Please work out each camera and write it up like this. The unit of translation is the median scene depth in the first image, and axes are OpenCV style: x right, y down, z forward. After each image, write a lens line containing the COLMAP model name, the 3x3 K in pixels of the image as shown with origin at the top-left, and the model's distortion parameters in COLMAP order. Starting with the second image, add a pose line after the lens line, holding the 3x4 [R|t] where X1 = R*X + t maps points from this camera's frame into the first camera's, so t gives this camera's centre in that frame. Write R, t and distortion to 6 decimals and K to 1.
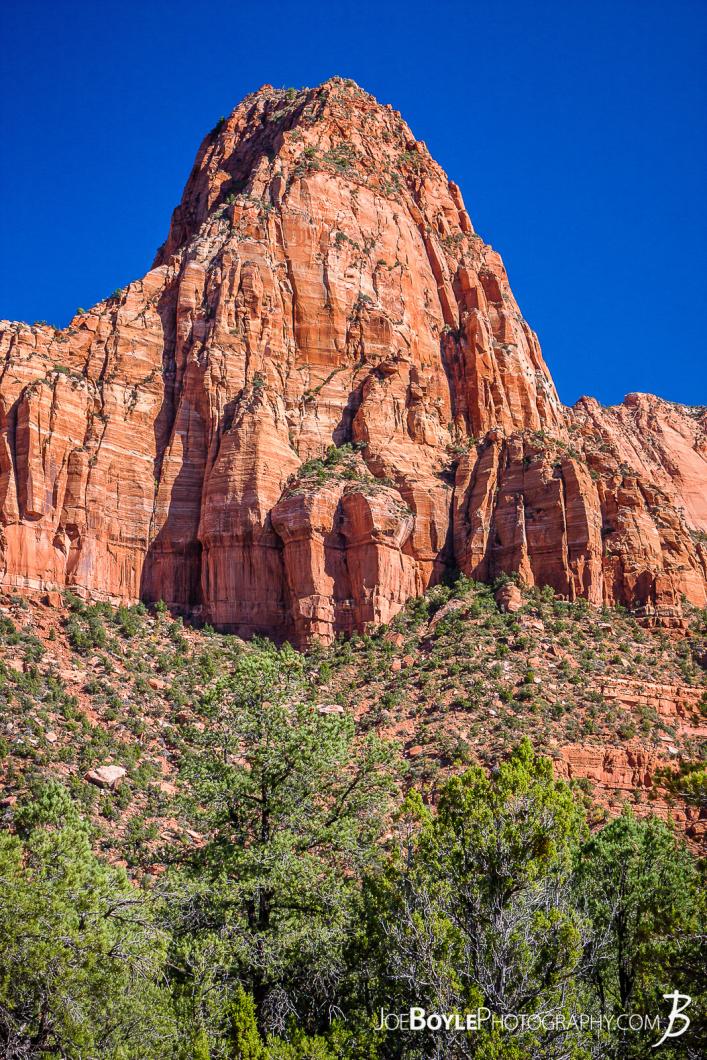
lens RADIAL K [[2042.9, 0, 353.5], [0, 2042.9, 530.0], [0, 0, 1]] dist [-0.173832, 0.034336]
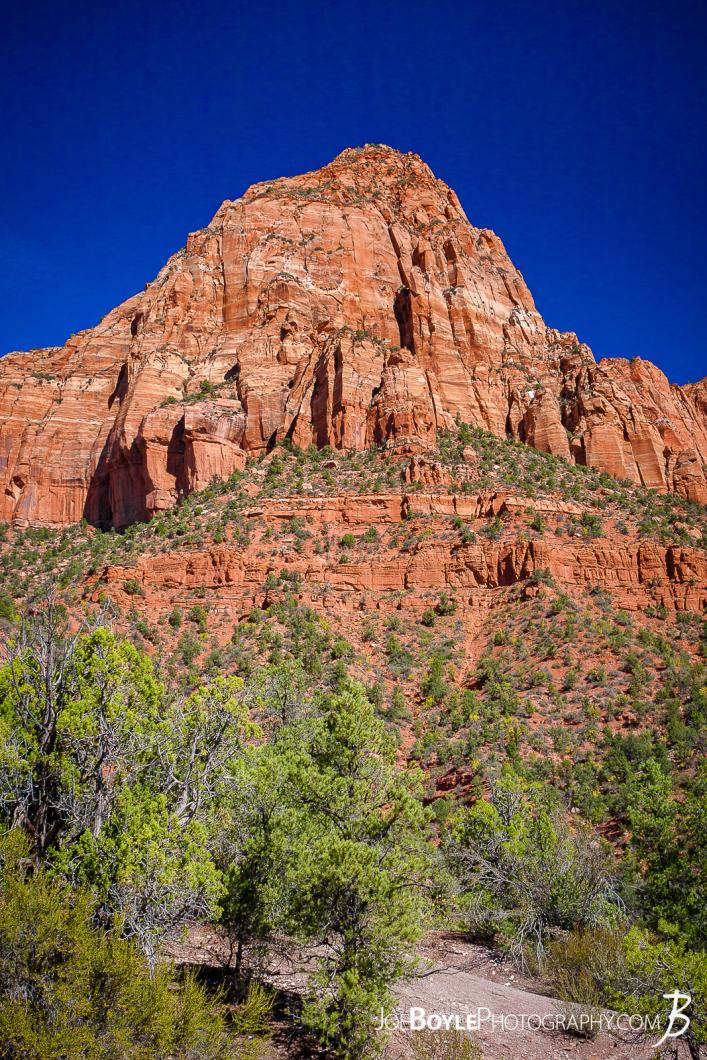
lens RADIAL K [[1182.0, 0, 353.5], [0, 1182.0, 530.0], [0, 0, 1]] dist [-0.081826, 0.007234]
pose [[0.852563, -0.187585, -0.487800, 0.424960], [0.162020, 0.982247, -0.094553, 0.140479], [0.496877, 0.001579, 0.867820, 0.406304]]
